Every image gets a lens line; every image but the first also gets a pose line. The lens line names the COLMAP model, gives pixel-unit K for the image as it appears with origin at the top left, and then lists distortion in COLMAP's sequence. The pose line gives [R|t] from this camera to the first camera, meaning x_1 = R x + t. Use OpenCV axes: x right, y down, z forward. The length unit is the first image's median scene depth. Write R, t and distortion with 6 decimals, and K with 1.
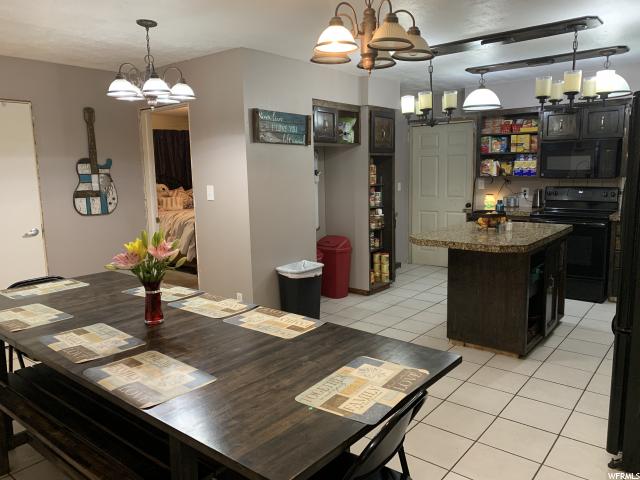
lens RADIAL K [[492.3, 0, 320.7], [0, 492.3, 241.4], [0, 0, 1]] dist [0.005091, 0.004693]
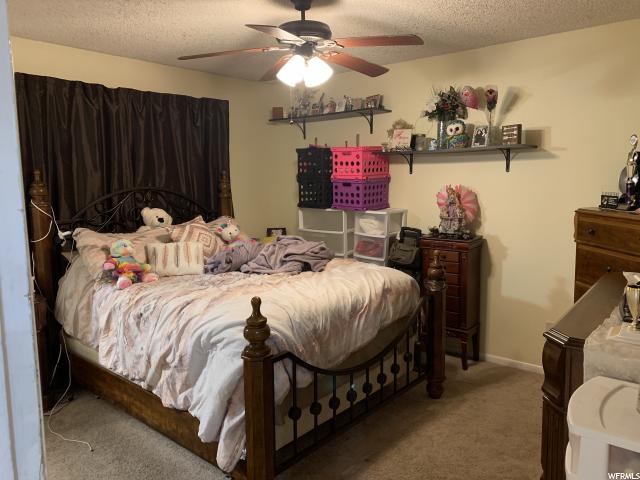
lens RADIAL K [[492.3, 0, 320.5], [0, 492.3, 238.4], [0, 0, 1]] dist [0.005091, 0.004693]
pose [[0.999715, 0.014274, -0.019127, -0.157052], [-0.014614, 0.999735, -0.017767, -0.081623], [0.018868, 0.018041, 0.999659, 0.530483]]
